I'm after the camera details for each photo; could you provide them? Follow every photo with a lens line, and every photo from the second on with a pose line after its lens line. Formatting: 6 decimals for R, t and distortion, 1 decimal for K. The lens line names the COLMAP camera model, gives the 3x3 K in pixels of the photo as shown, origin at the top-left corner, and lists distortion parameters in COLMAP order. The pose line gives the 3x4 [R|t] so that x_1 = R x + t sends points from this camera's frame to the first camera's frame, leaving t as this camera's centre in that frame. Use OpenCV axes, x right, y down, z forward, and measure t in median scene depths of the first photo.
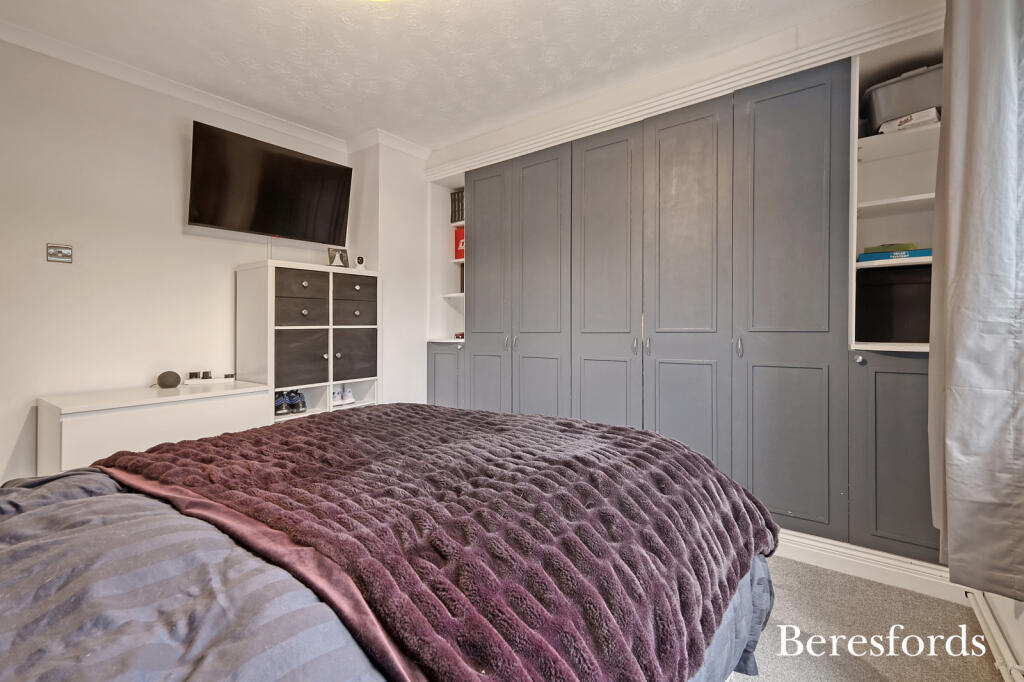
lens RADIAL K [[446.8, 0, 511.5], [0, 446.8, 333.8], [0, 0, 1]] dist [0.001141, 0.000338]
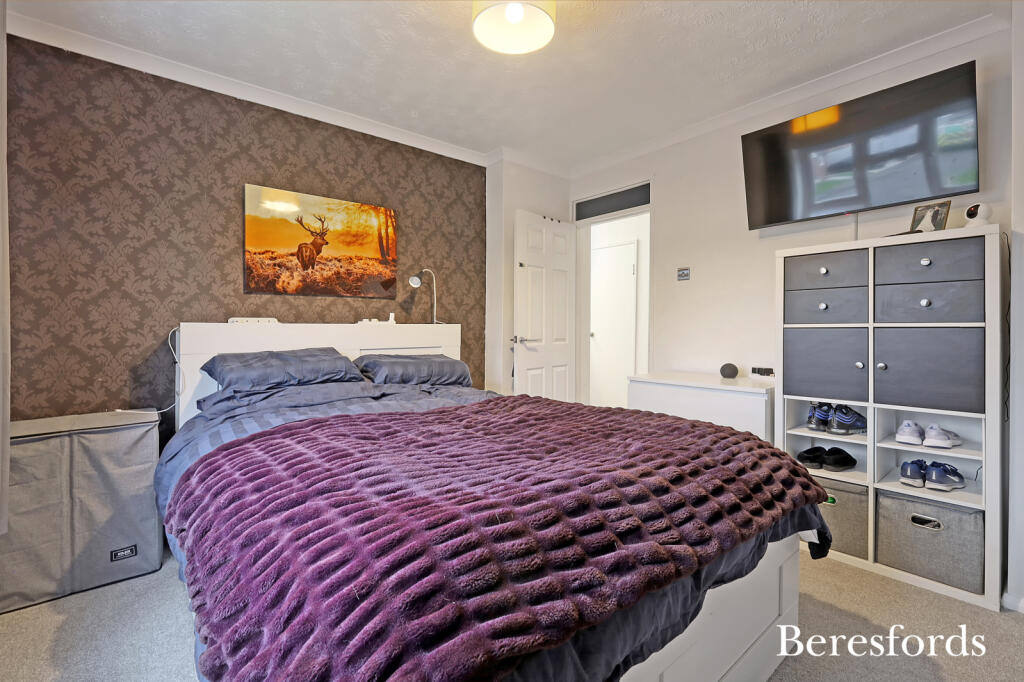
lens RADIAL K [[446.8, 0, 503.3], [0, 446.8, 323.3], [0, 0, 1]] dist [0.001141, 0.000338]
pose [[-0.225319, -0.001291, -0.974284, 0.459435], [-0.014035, 0.999900, 0.001921, -0.012260], [0.974184, 0.014106, -0.225315, 0.655479]]
